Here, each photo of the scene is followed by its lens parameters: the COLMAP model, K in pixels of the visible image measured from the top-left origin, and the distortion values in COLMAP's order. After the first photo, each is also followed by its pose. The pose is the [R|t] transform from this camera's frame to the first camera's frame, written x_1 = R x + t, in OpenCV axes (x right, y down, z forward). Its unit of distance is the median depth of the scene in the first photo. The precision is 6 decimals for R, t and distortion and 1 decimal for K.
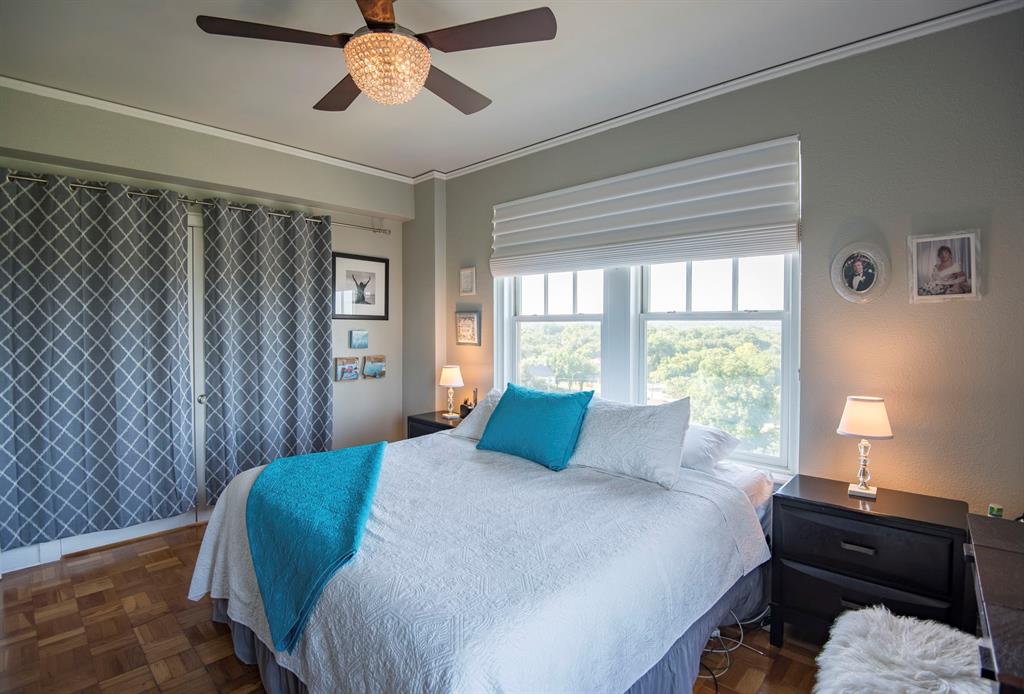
lens RADIAL K [[503.9, 0, 510.3], [0, 503.9, 327.6], [0, 0, 1]] dist [-0.026508, 0.000871]
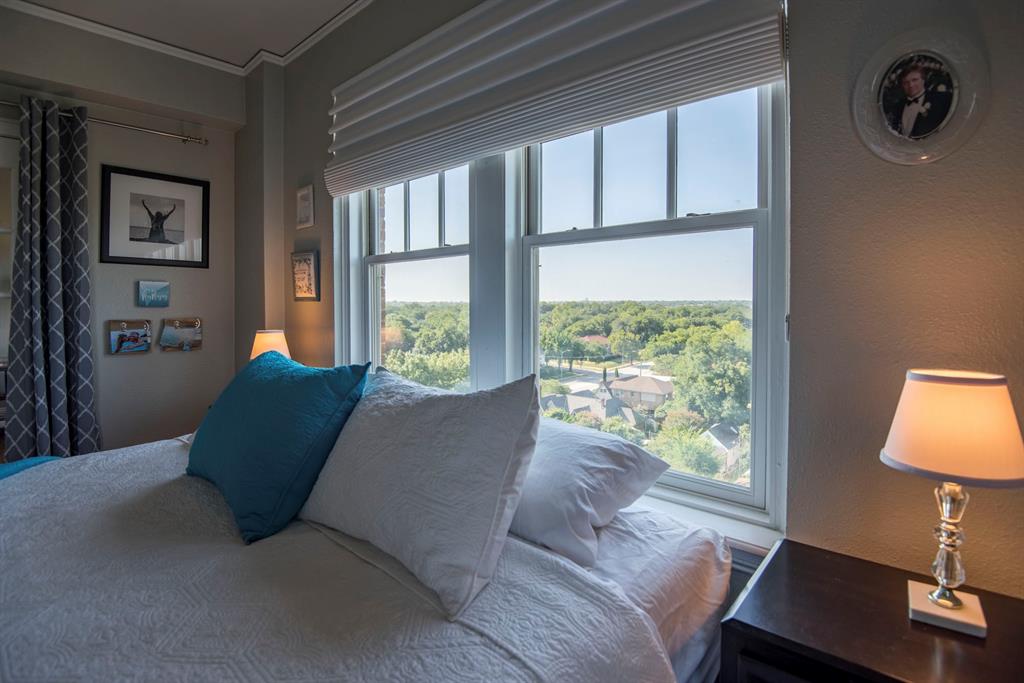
lens RADIAL K [[490.5, 0, 517.6], [0, 490.5, 310.6], [0, 0, 1]] dist [-0.002045, -0.024717]
pose [[0.999686, -0.005169, 0.024509, 0.191606], [0.005023, 0.999969, 0.006043, 0.046758], [-0.024540, -0.005918, 0.999681, 0.334325]]
